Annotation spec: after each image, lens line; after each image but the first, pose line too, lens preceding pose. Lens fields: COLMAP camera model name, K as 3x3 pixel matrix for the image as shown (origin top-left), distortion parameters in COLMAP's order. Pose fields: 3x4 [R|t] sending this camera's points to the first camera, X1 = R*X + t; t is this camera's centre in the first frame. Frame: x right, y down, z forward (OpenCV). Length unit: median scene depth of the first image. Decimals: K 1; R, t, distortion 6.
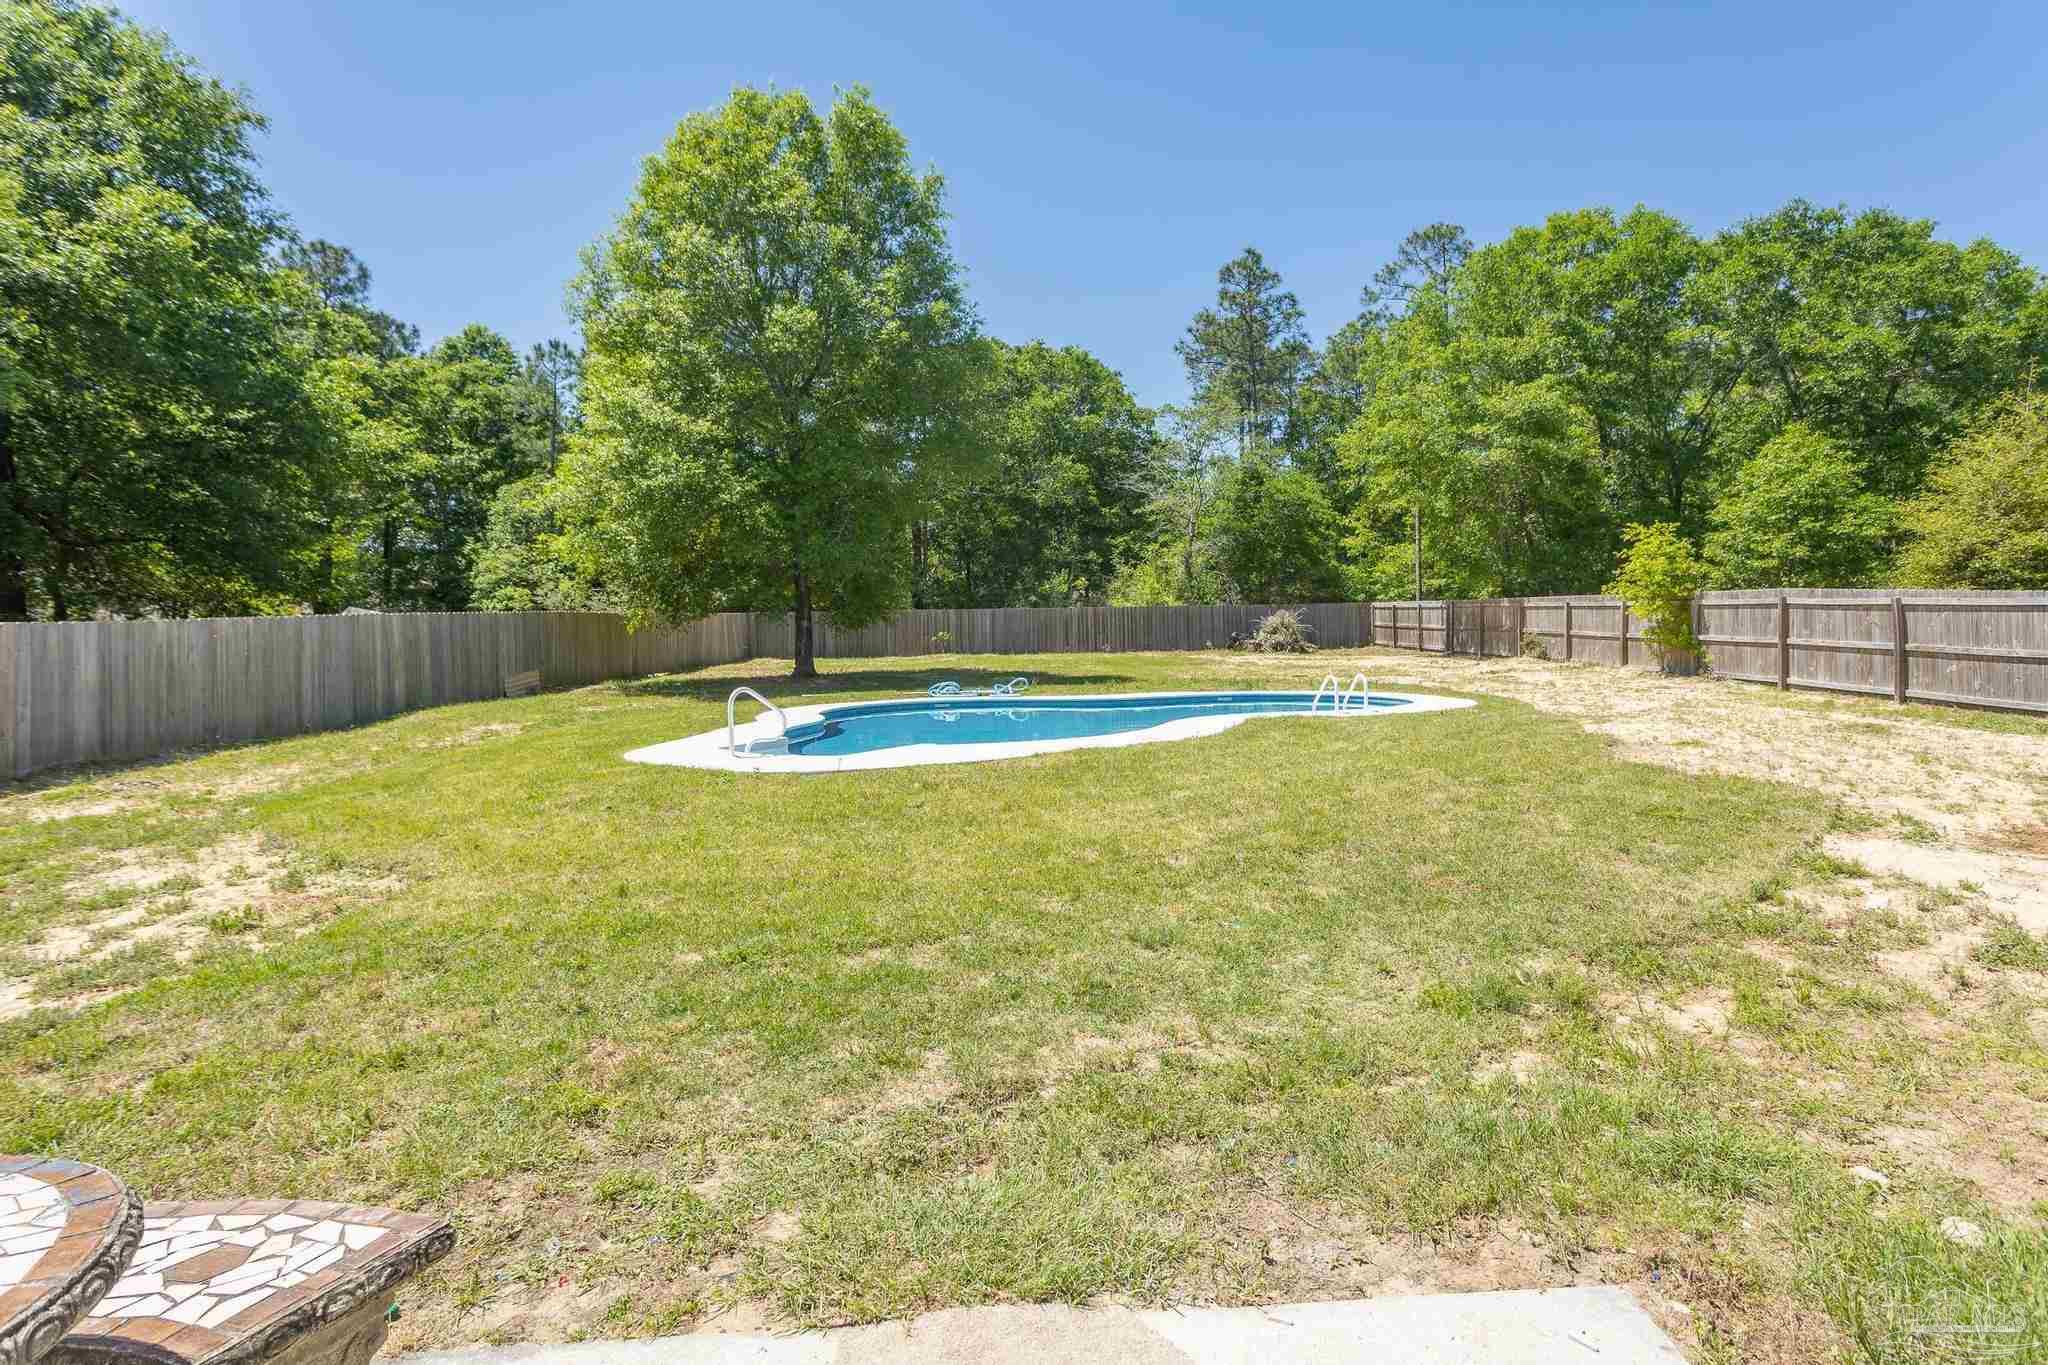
lens RADIAL K [[1013.9, 0, 1085.6], [0, 1013.9, 632.5], [0, 0, 1]] dist [-0.012421, 0.008747]
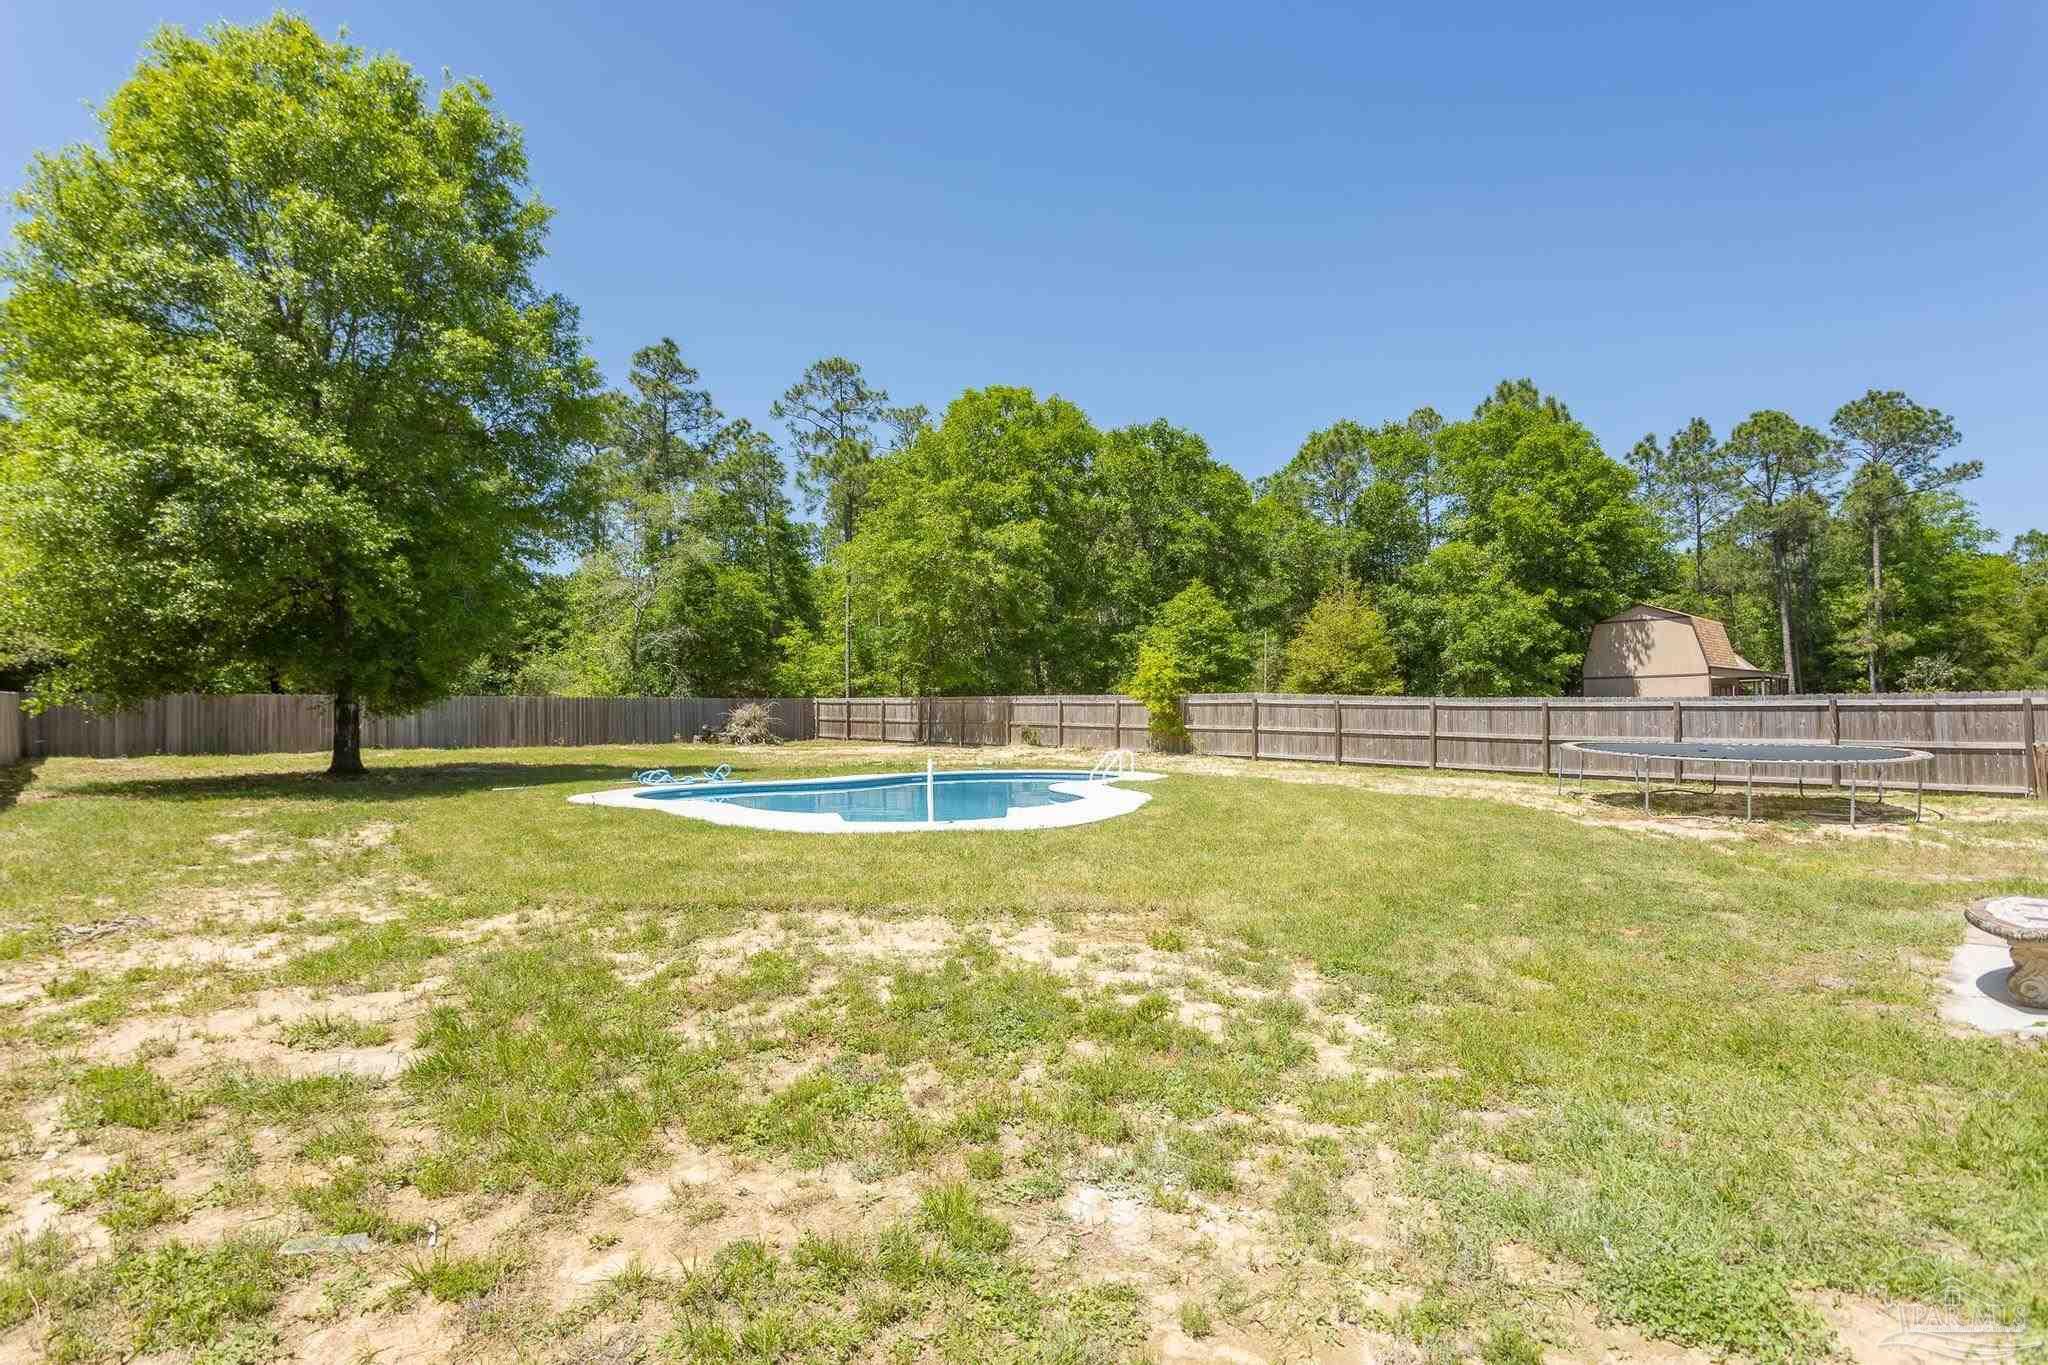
lens RADIAL K [[1013.9, 0, 1023.2], [0, 1013.9, 703.6], [0, 0, 1]] dist [-0.012421, 0.008747]
pose [[0.775033, 0.019120, 0.631631, -0.389159], [-0.001218, 0.999585, -0.028764, 0.011581], [-0.631920, 0.021524, 0.774735, 0.045479]]
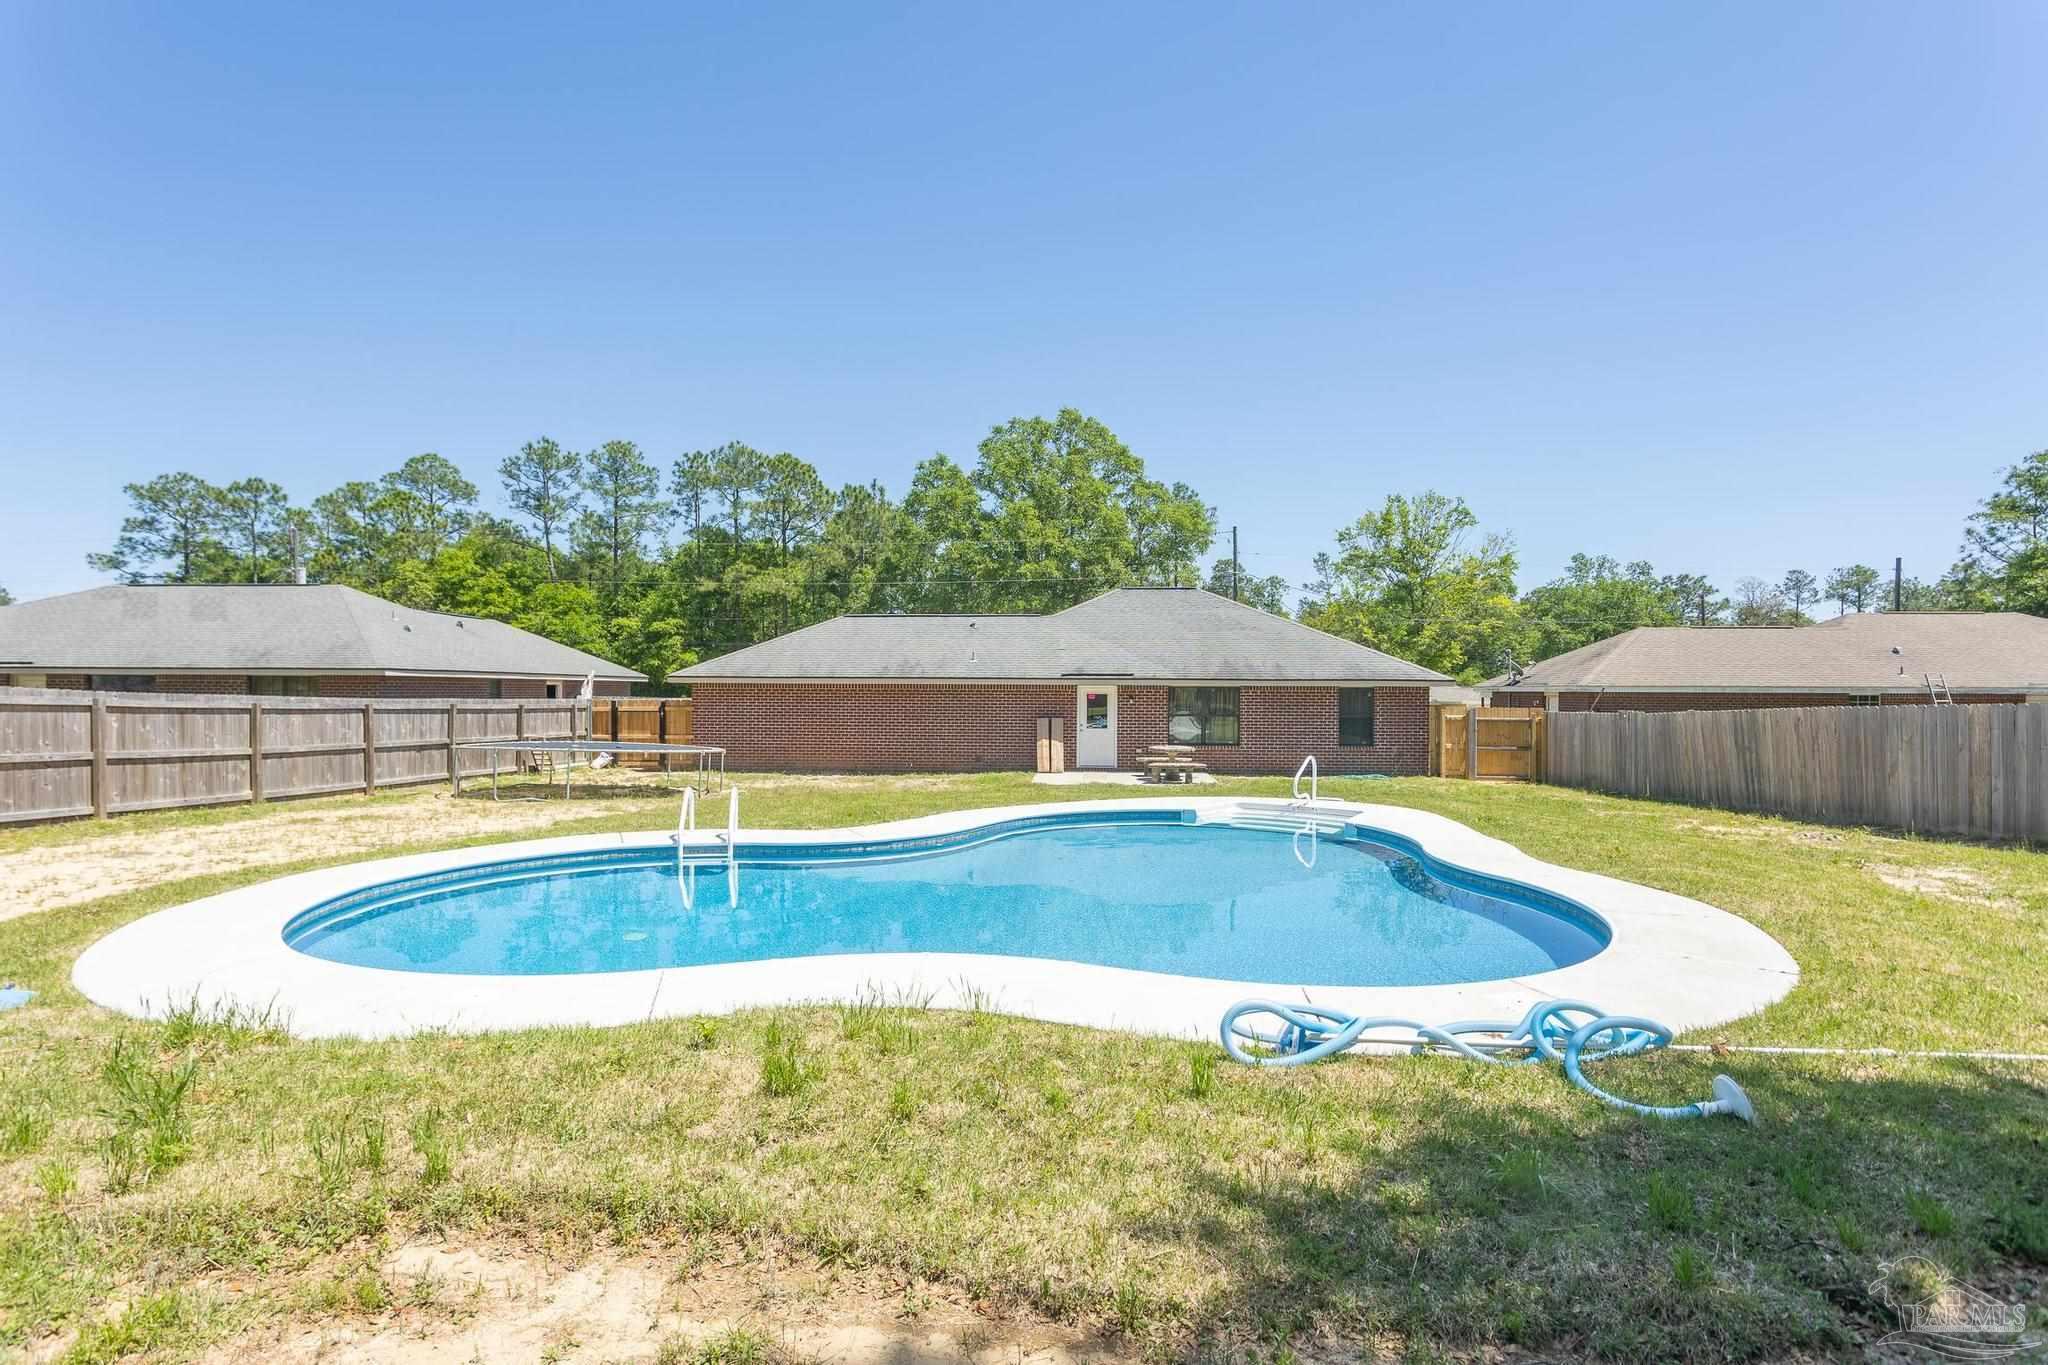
lens RADIAL K [[1013.9, 0, 1029.0], [0, 1013.9, 674.2], [0, 0, 1]] dist [-0.012421, 0.008747]
pose [[-0.995574, 0.004261, 0.093880, -0.031090], [0.002290, 0.999775, -0.021093, -0.019246], [-0.093949, -0.020785, -0.995360, 1.054481]]
